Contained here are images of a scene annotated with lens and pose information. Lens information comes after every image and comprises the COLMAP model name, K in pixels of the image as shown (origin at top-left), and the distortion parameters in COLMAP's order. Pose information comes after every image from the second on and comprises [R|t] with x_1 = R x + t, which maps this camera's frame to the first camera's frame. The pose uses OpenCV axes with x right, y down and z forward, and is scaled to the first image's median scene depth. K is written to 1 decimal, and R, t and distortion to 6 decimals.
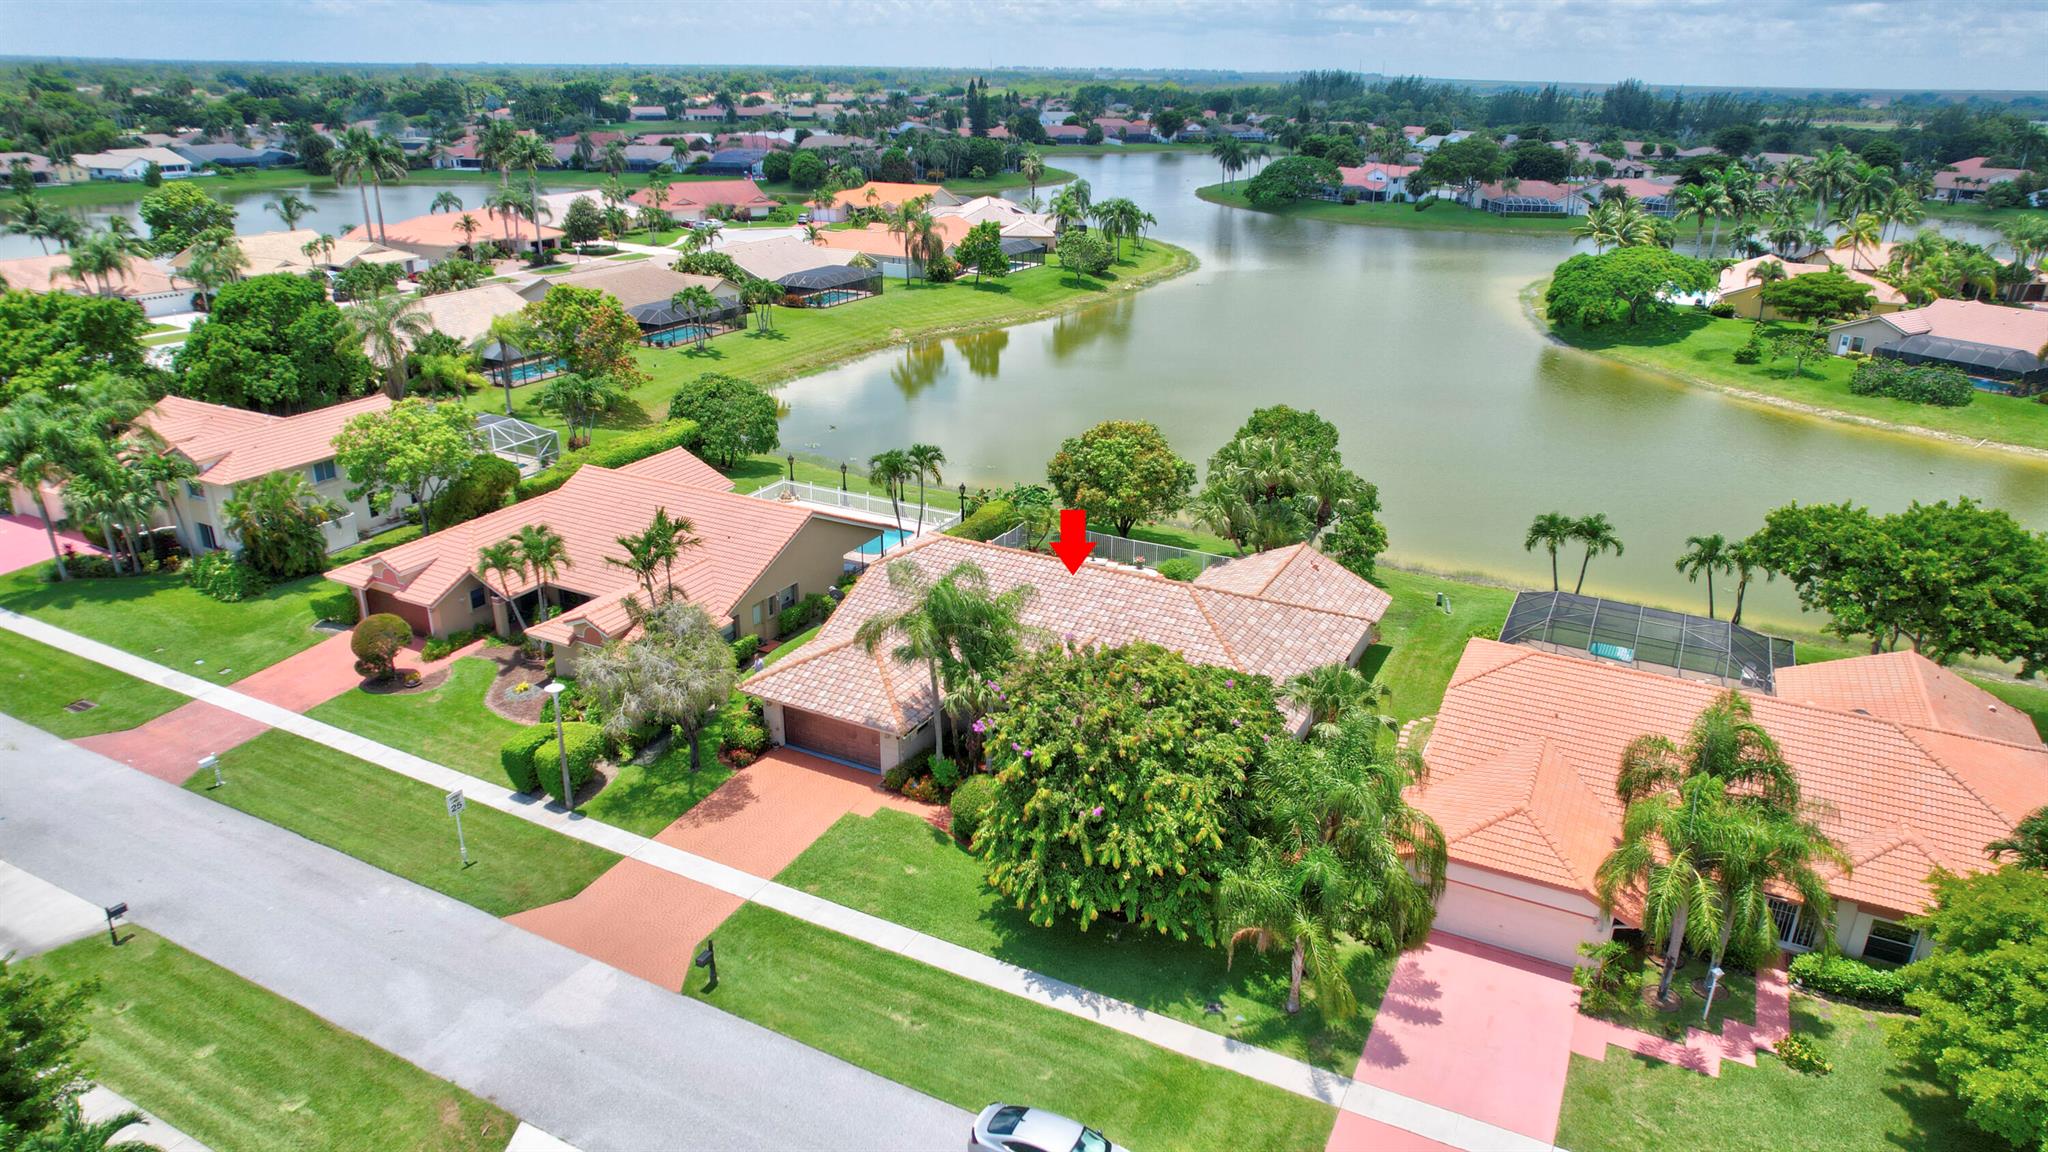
lens RADIAL K [[1306.0, 0, 1021.3], [0, 1306.0, 584.8], [0, 0, 1]] dist [-0.072433, 0.063957]
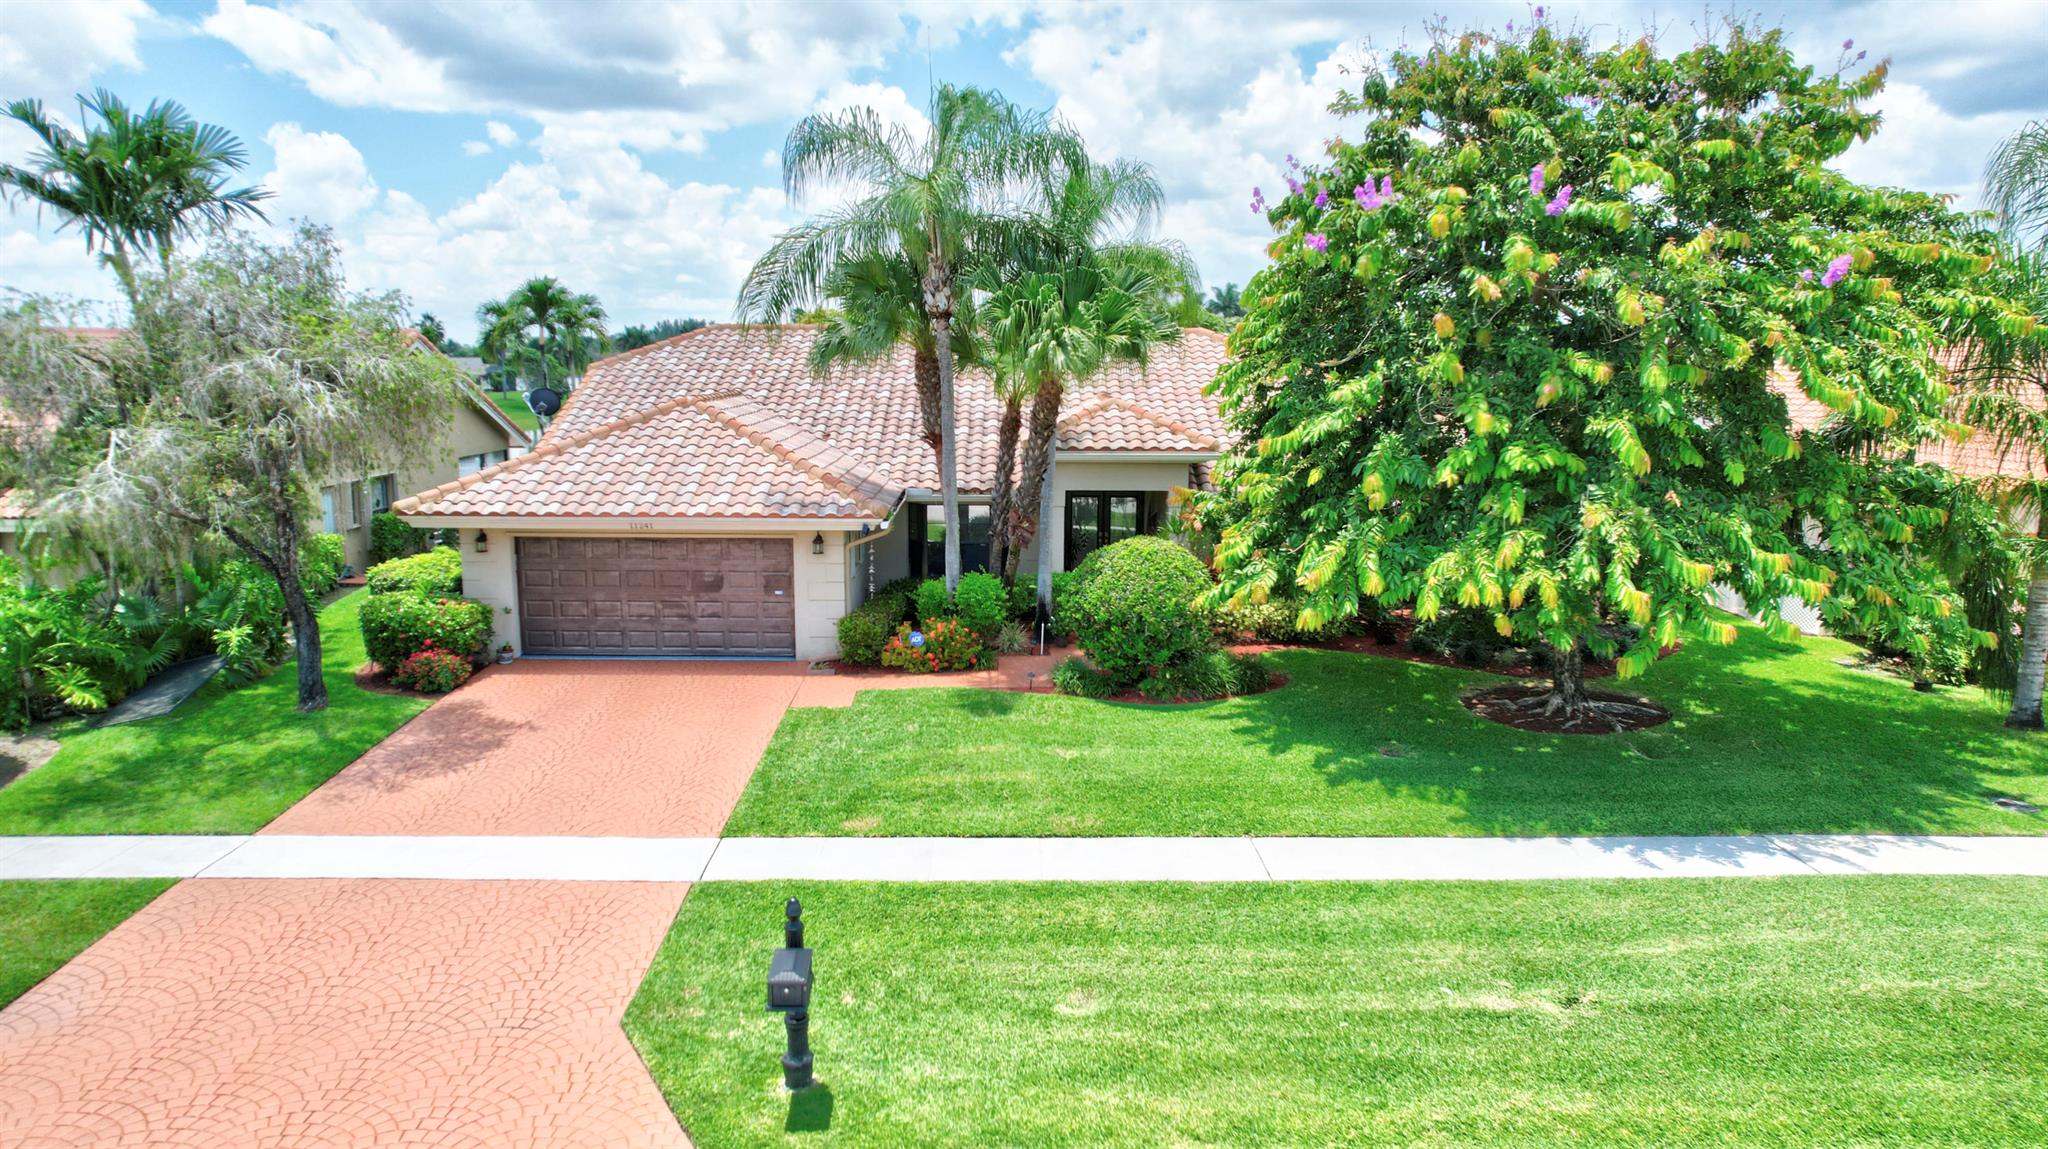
lens RADIAL K [[1306.0, 0, 1016.4], [0, 1306.0, 573.5], [0, 0, 1]] dist [-0.072433, 0.063957]
pose [[0.884061, -0.086653, 0.459268, -0.181900], [0.180498, 0.969724, -0.164483, 0.154067], [-0.431111, 0.228311, 0.872936, 0.443656]]
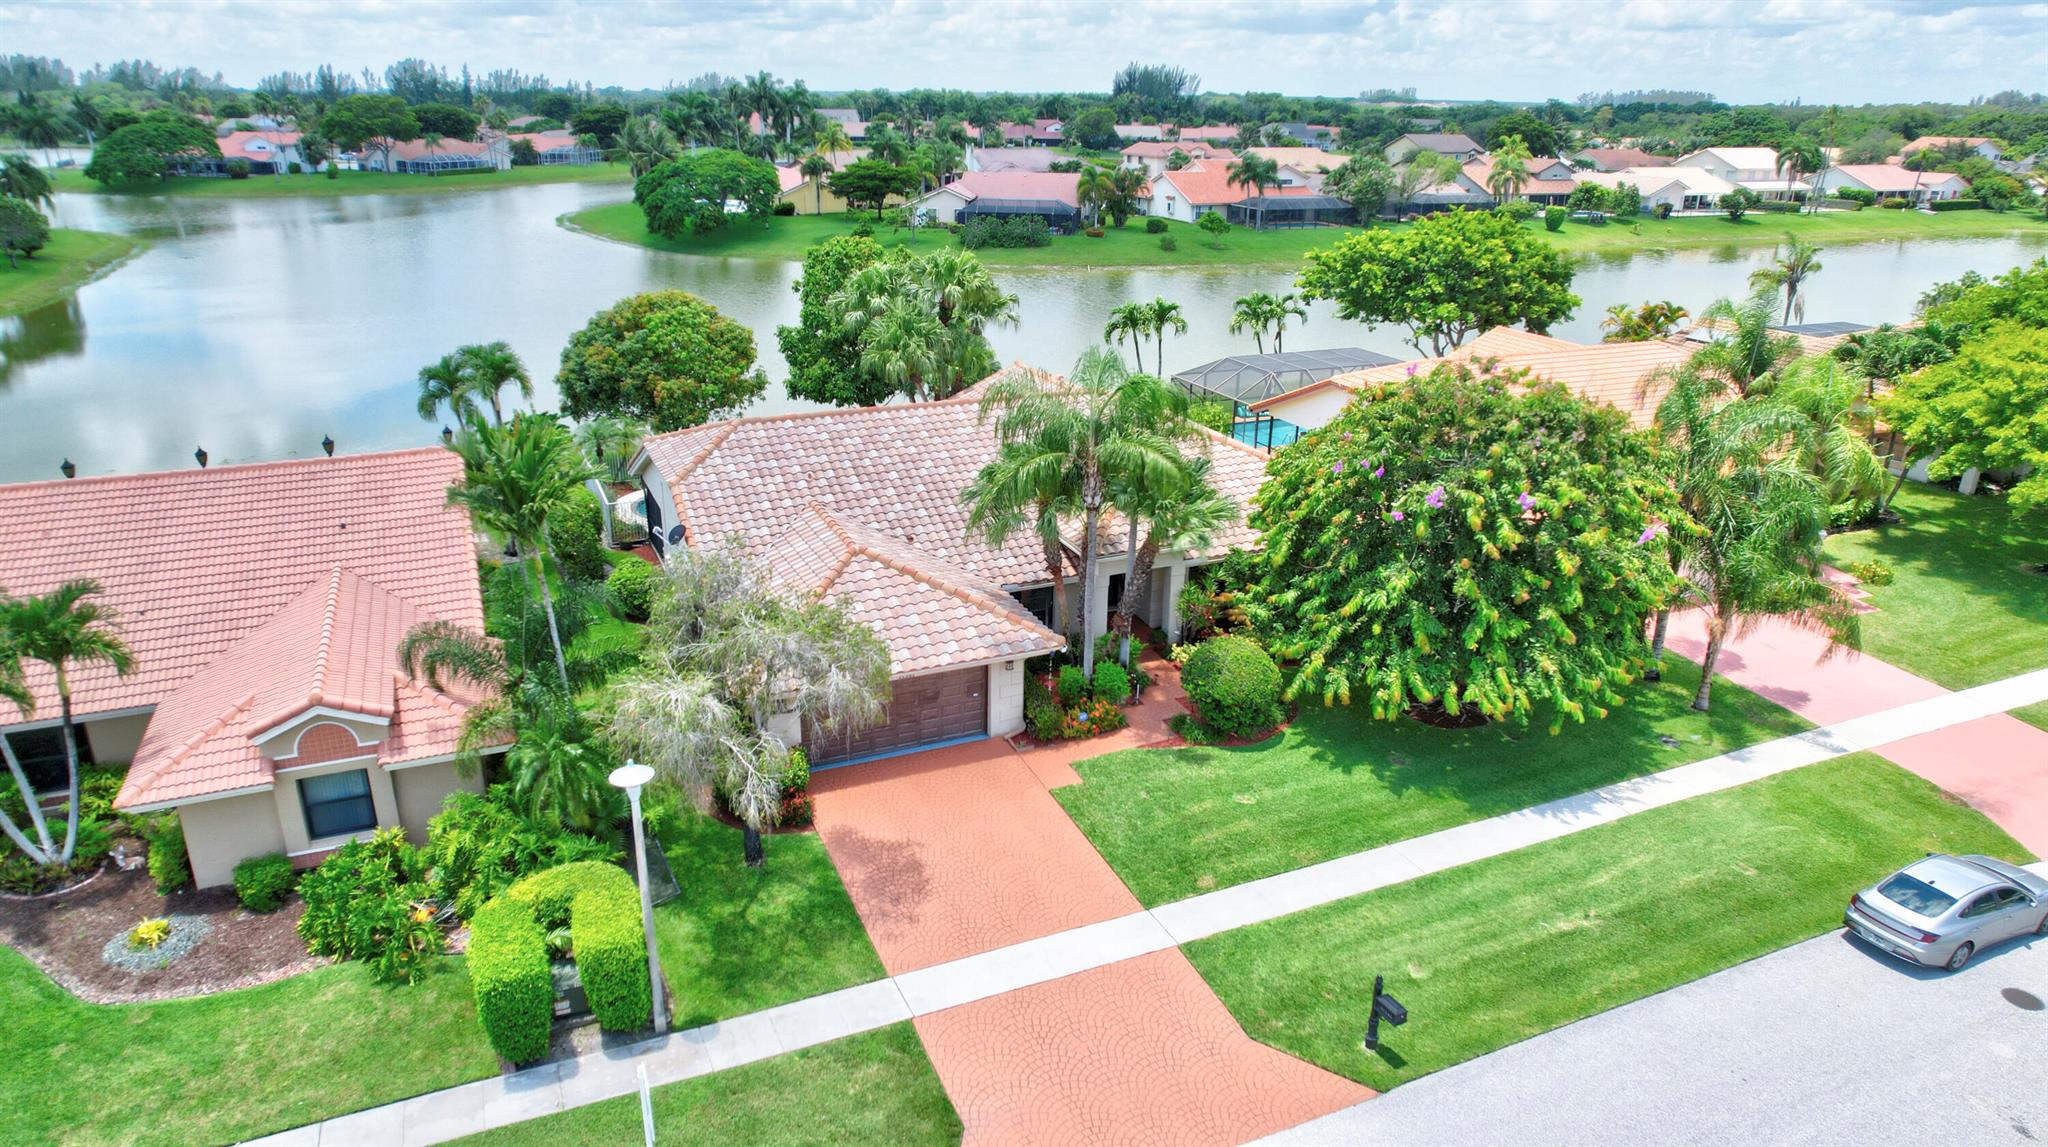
lens RADIAL K [[1306.0, 0, 1022.3], [0, 1306.0, 581.5], [0, 0, 1]] dist [-0.072433, 0.063957]
pose [[0.632136, -0.285339, 0.720407, -0.404004], [0.289658, 0.949342, 0.121849, 0.001264], [-0.718681, 0.131647, 0.682764, 0.416446]]
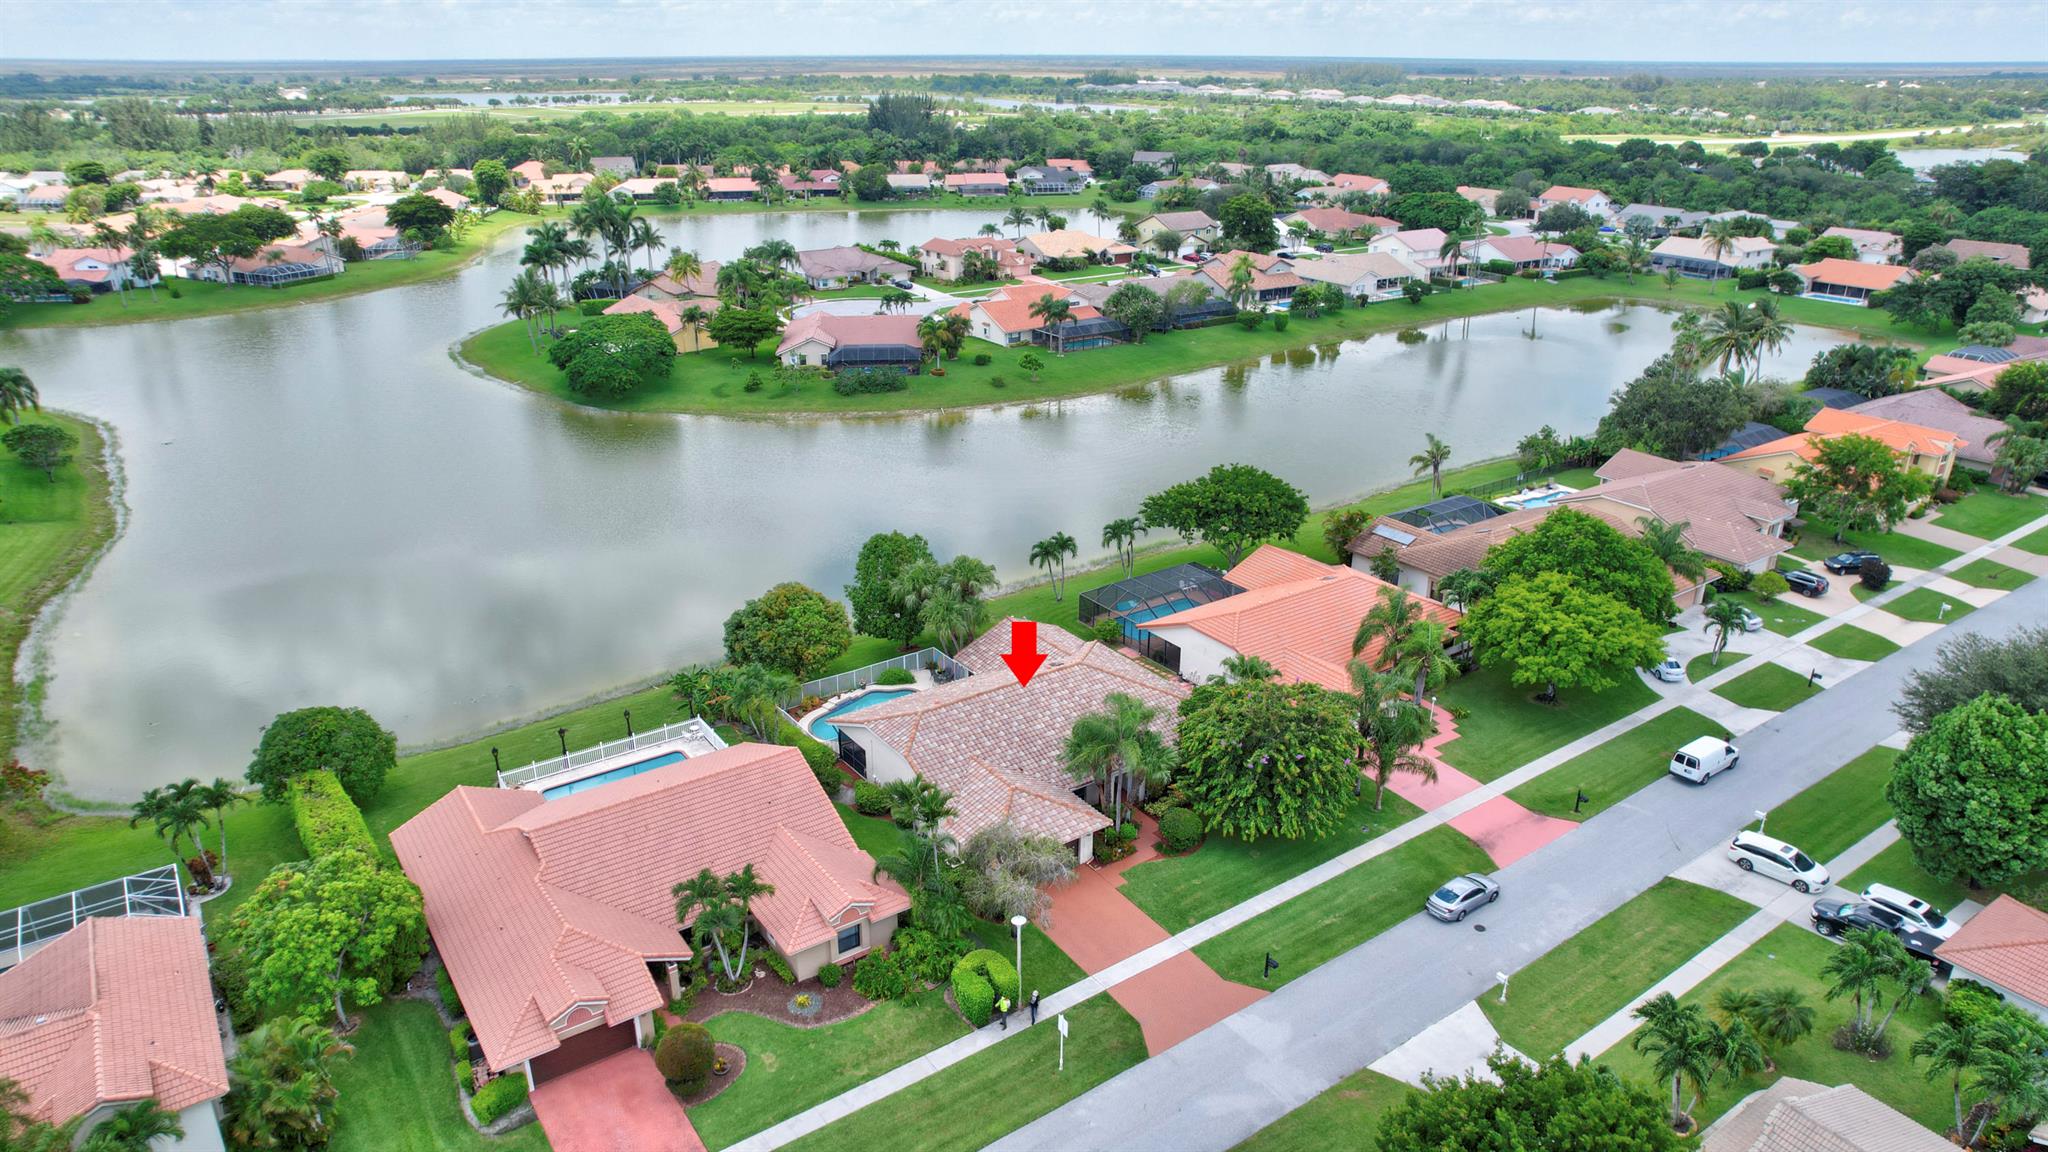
lens RADIAL K [[1306.0, 0, 1024.9], [0, 1306.0, 573.0], [0, 0, 1]] dist [-0.072433, 0.063957]
pose [[0.464178, -0.344148, 0.816150, -0.897552], [0.335596, 0.921065, 0.197521, -0.338604], [-0.819704, 0.182212, 0.543033, 0.169533]]
